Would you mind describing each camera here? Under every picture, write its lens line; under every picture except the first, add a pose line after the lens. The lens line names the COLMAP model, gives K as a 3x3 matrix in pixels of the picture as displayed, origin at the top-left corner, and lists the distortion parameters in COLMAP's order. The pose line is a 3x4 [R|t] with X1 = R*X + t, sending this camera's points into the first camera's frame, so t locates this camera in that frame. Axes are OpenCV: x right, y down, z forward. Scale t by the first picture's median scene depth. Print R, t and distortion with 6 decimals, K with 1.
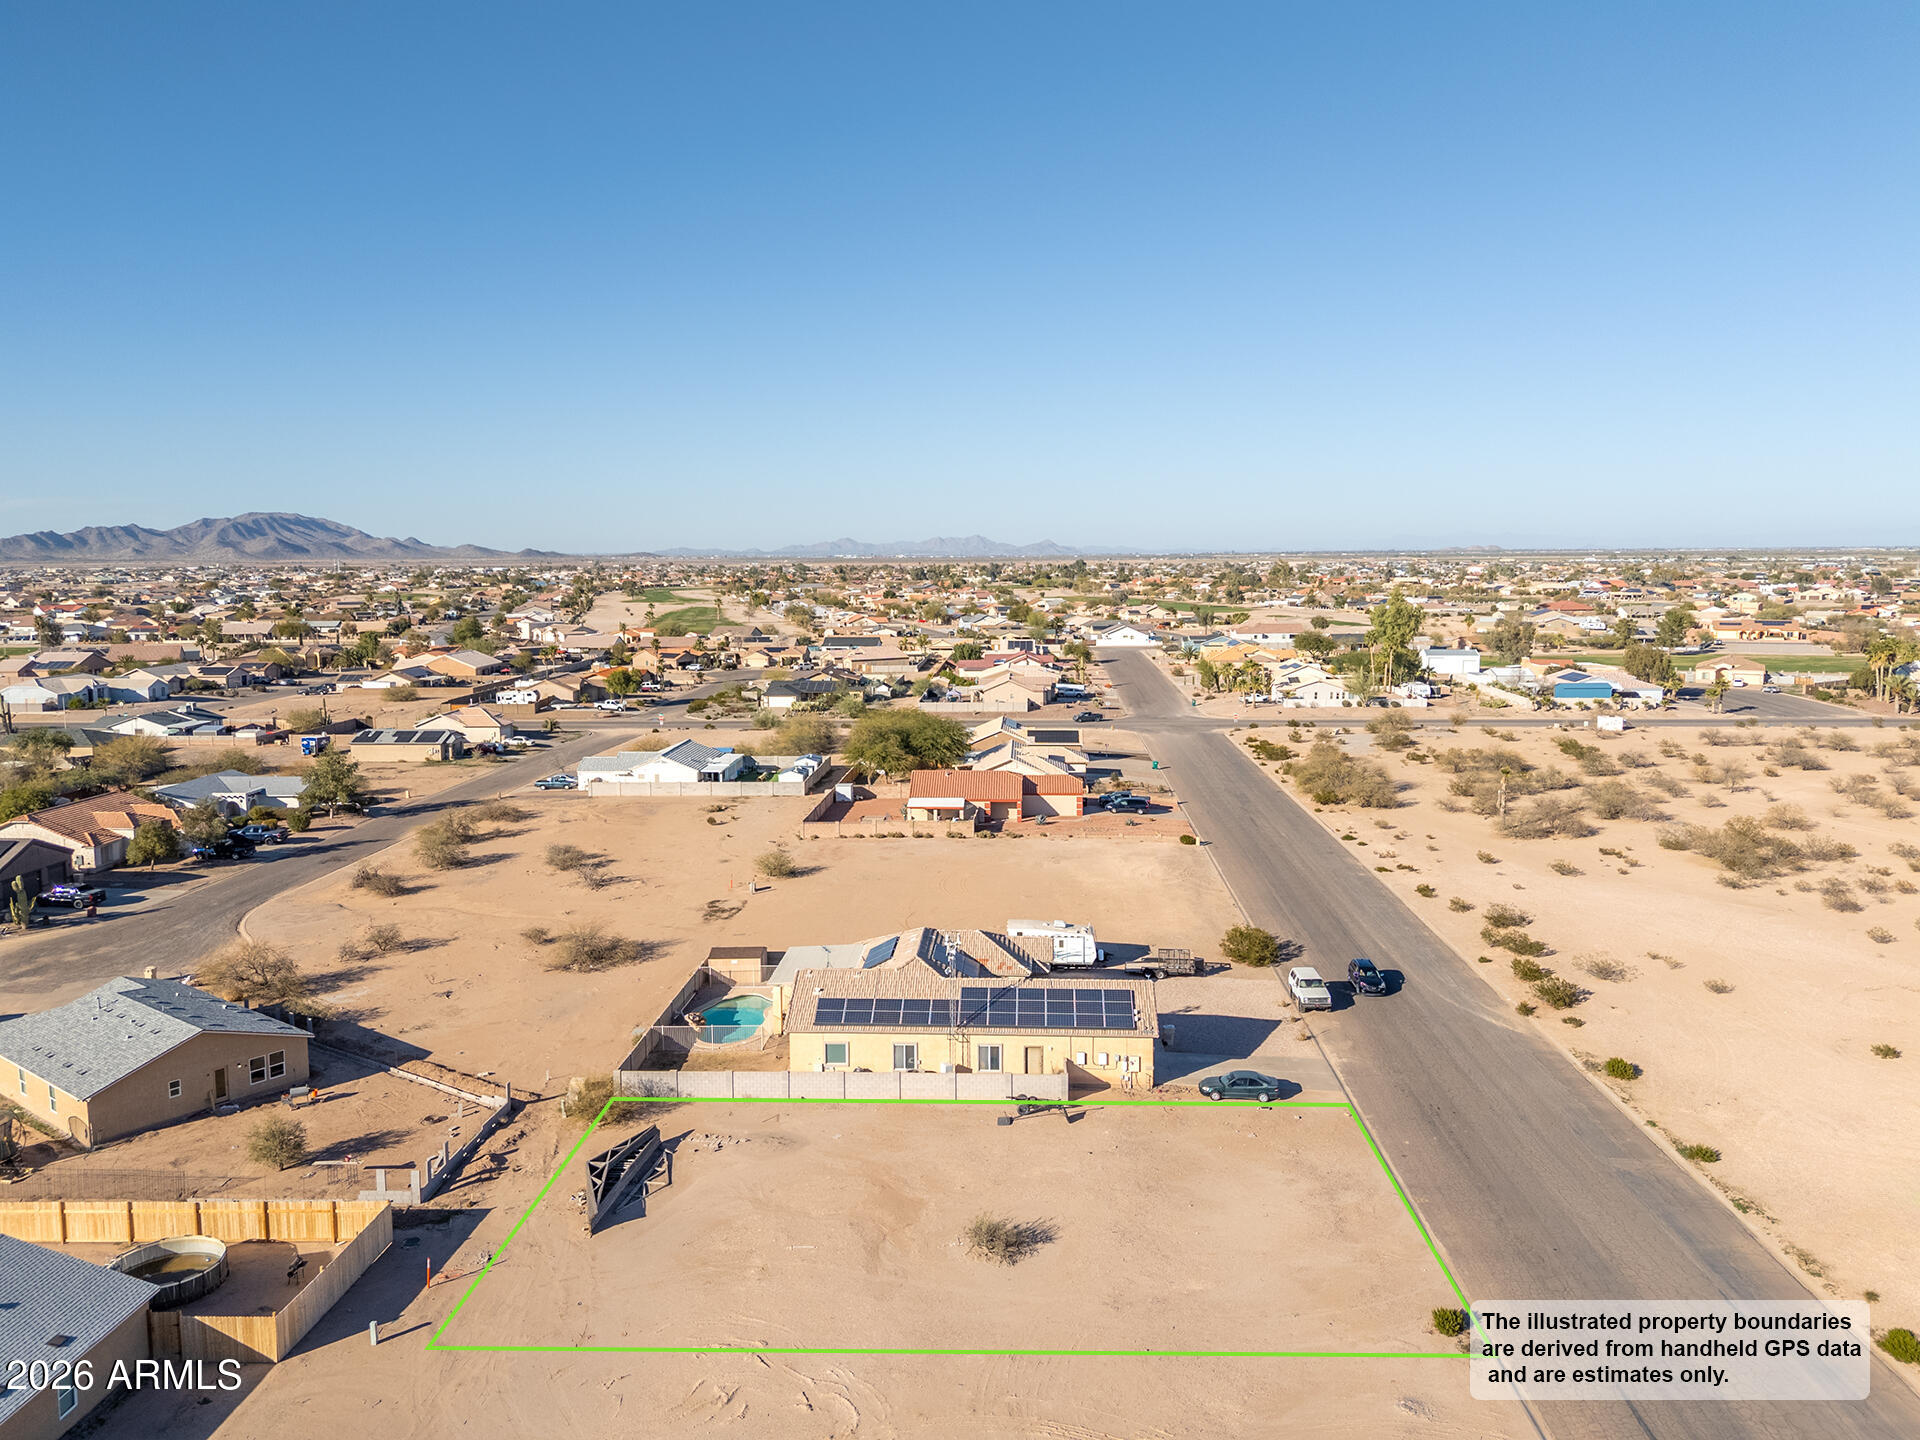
lens RADIAL K [[1403.8, 0, 959.0], [0, 1403.8, 718.9], [0, 0, 1]] dist [0.078870, -0.073940]
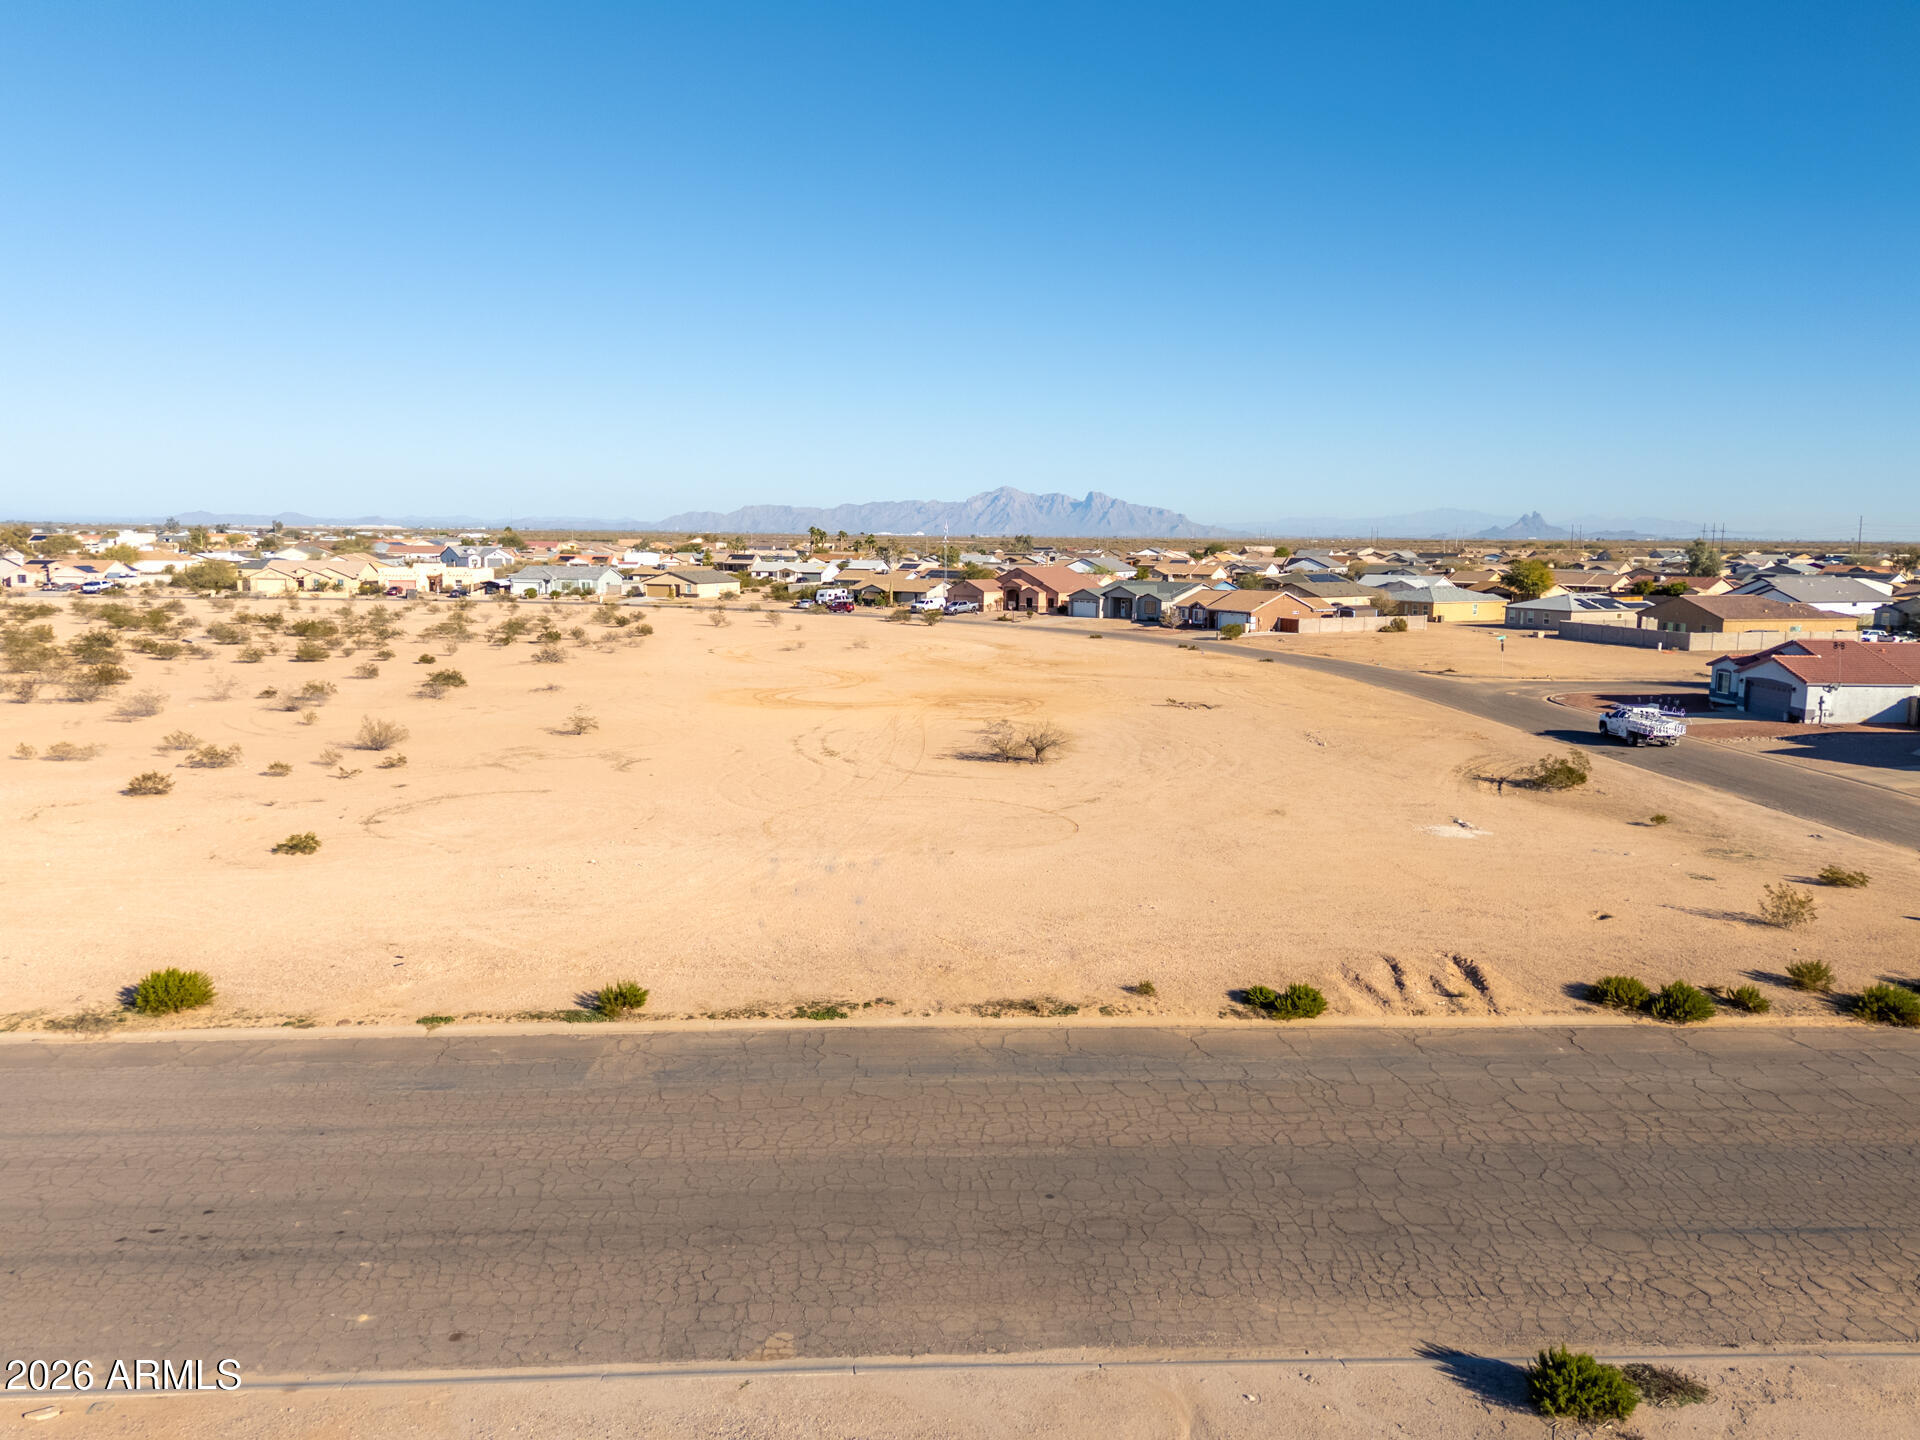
lens RADIAL K [[1403.8, 0, 960.5], [0, 1403.8, 731.7], [0, 0, 1]] dist [0.078870, -0.073940]
pose [[-0.098422, -0.133830, 0.986105, 0.021303], [0.108012, 0.983625, 0.144274, 0.152189], [-0.989266, 0.120711, -0.082356, 0.923480]]
